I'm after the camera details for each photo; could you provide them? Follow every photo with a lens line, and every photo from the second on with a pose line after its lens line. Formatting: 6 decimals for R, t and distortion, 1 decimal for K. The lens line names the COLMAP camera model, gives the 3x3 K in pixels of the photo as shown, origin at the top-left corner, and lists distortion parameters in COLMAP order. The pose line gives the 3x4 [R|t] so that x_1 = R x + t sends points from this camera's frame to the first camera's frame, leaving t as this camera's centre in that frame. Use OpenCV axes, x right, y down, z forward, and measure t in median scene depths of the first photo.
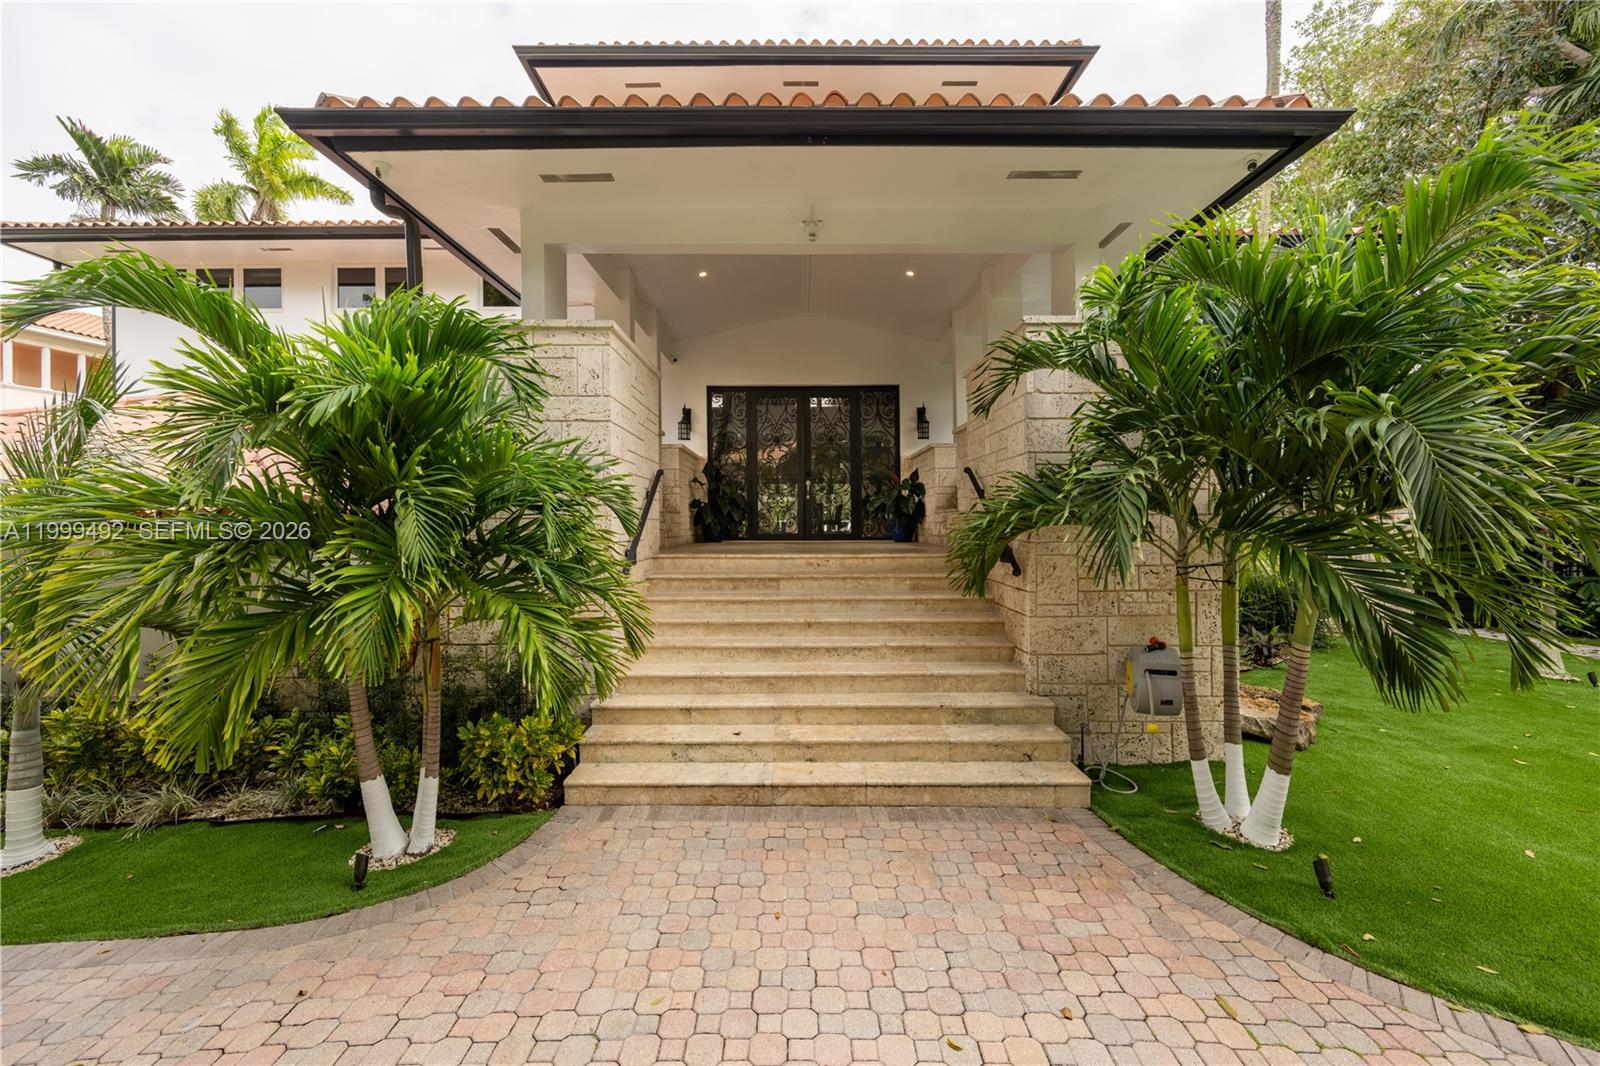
lens RADIAL K [[635.2, 0, 800.0], [0, 635.2, 533.0], [0, 0, 1]] dist [0.001547, 0.000075]
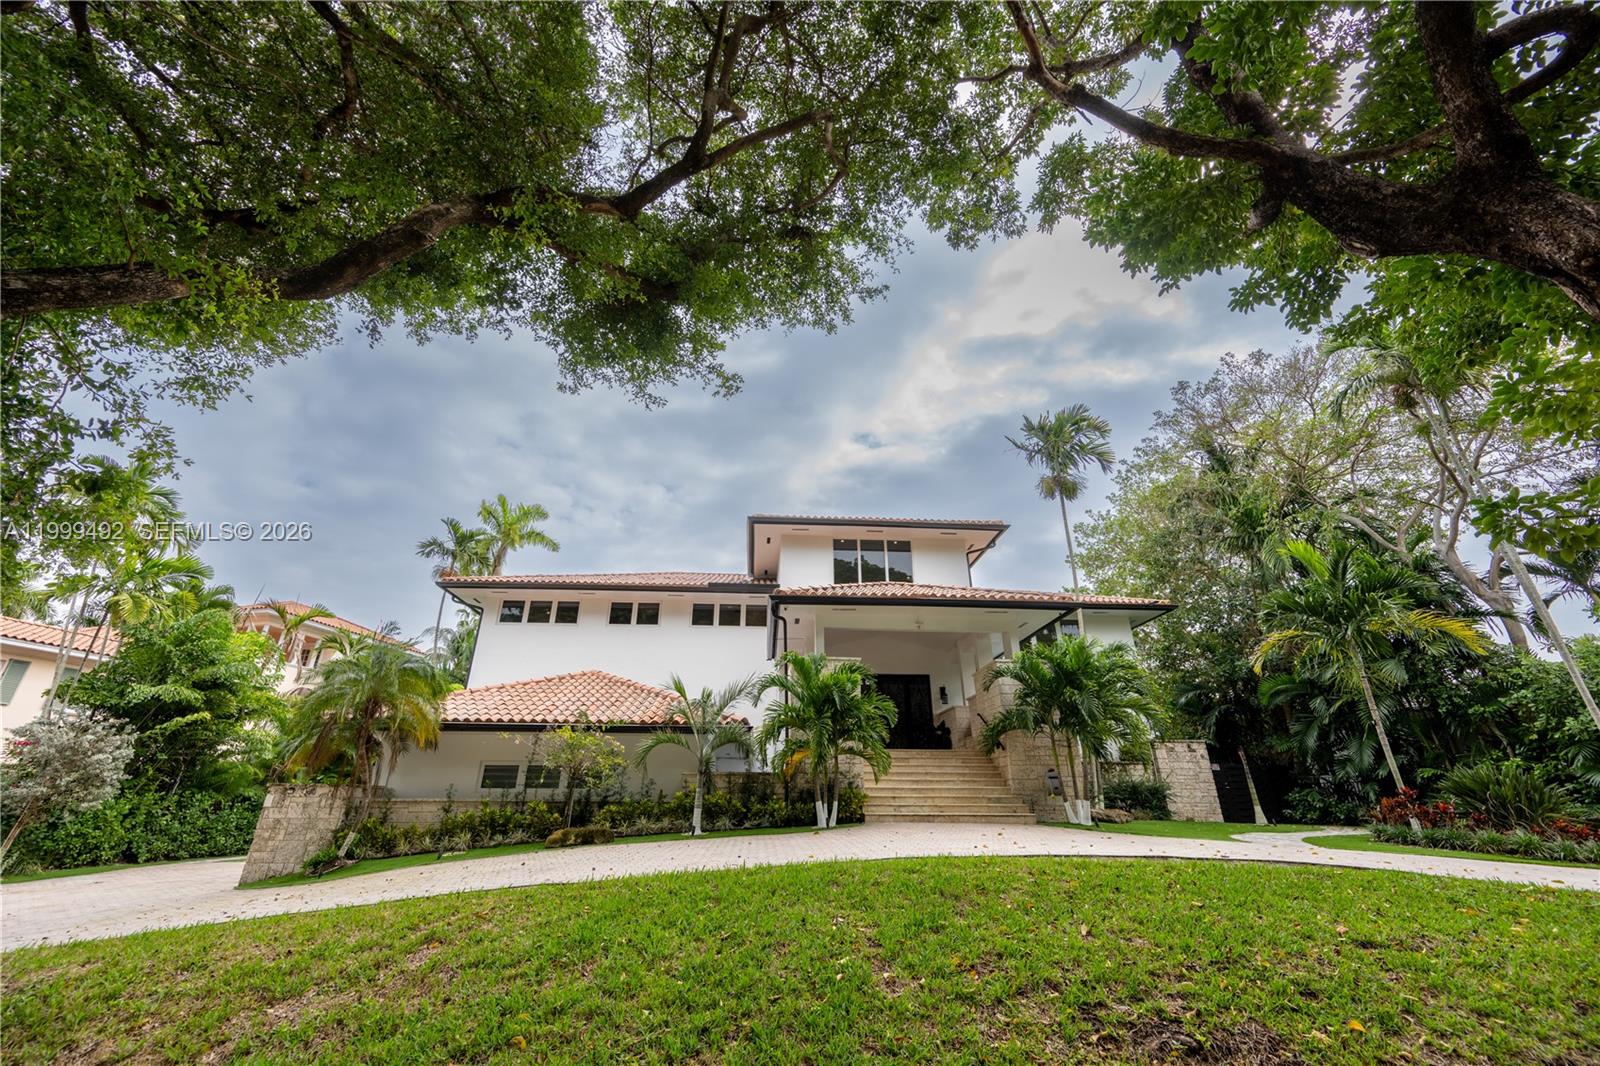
lens RADIAL K [[635.2, 0, 800.0], [0, 635.2, 533.0], [0, 0, 1]] dist [0.001547, 0.000075]
pose [[0.998348, 0.032972, 0.047046, -0.681683], [-0.010744, 0.911616, -0.410903, 0.337085], [-0.056436, 0.409719, 0.910464, -1.800827]]
